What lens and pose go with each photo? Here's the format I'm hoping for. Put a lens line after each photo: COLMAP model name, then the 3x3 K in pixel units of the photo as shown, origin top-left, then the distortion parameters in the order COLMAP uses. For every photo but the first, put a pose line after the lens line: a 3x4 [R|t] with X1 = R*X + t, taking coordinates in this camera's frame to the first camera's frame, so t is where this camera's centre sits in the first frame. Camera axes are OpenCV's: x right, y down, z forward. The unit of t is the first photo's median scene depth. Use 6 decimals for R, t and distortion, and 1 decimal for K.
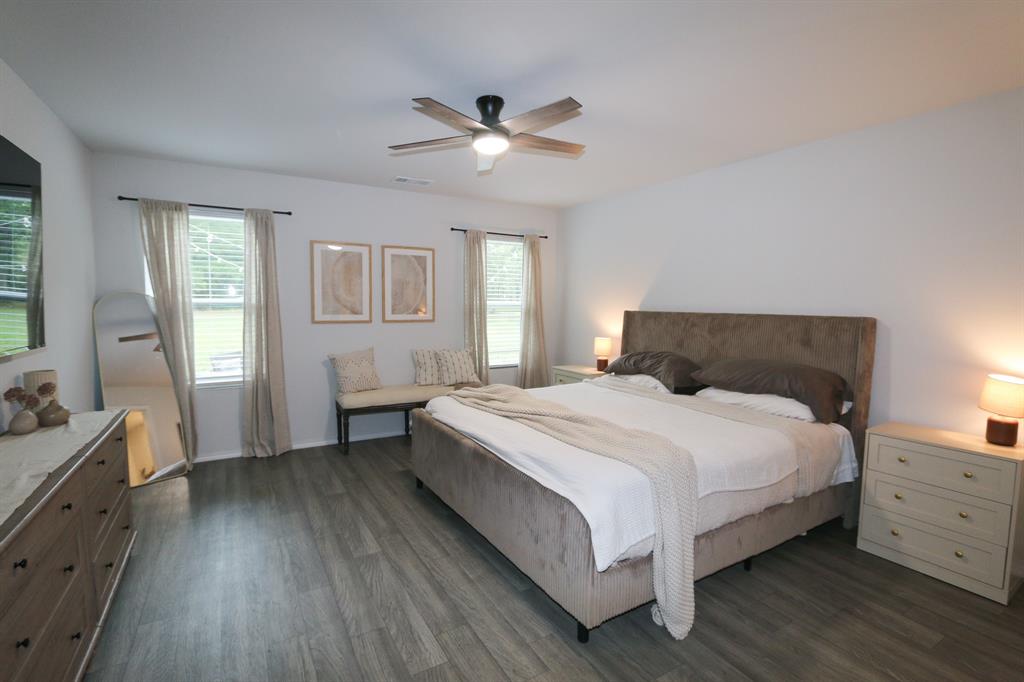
lens RADIAL K [[470.5, 0, 495.3], [0, 470.5, 338.4], [0, 0, 1]] dist [-0.014994, 0.002213]
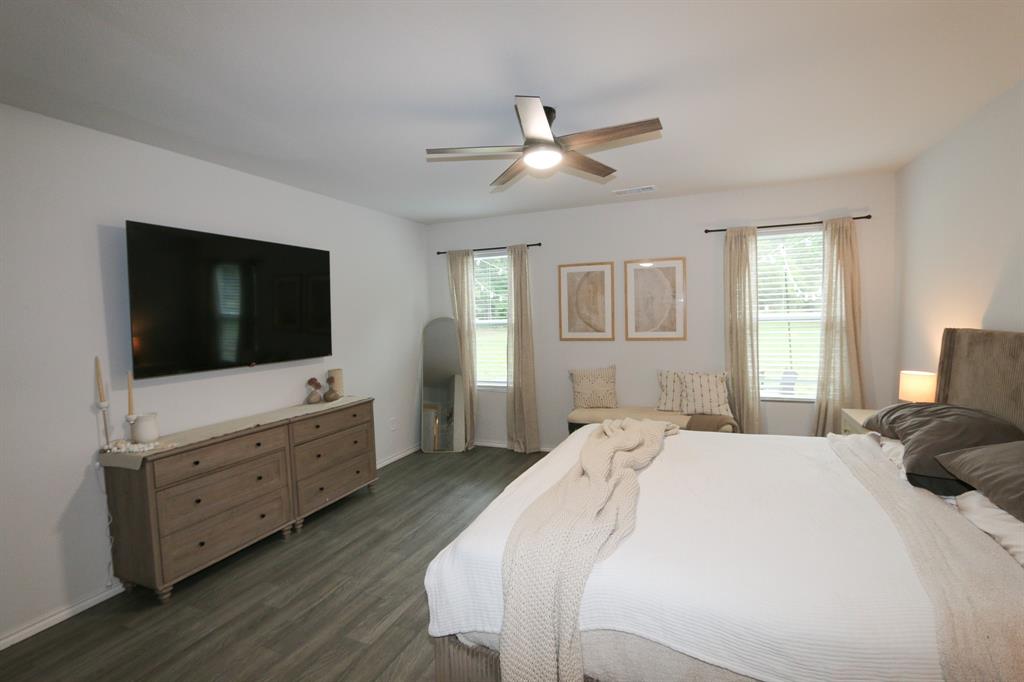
lens RADIAL K [[470.5, 0, 510.6], [0, 470.5, 343.1], [0, 0, 1]] dist [-0.014994, 0.002213]
pose [[0.613589, 0.017715, -0.789427, 0.401756], [-0.033602, 0.999428, -0.003689, -0.017291], [0.788910, 0.028790, 0.613834, 0.228418]]
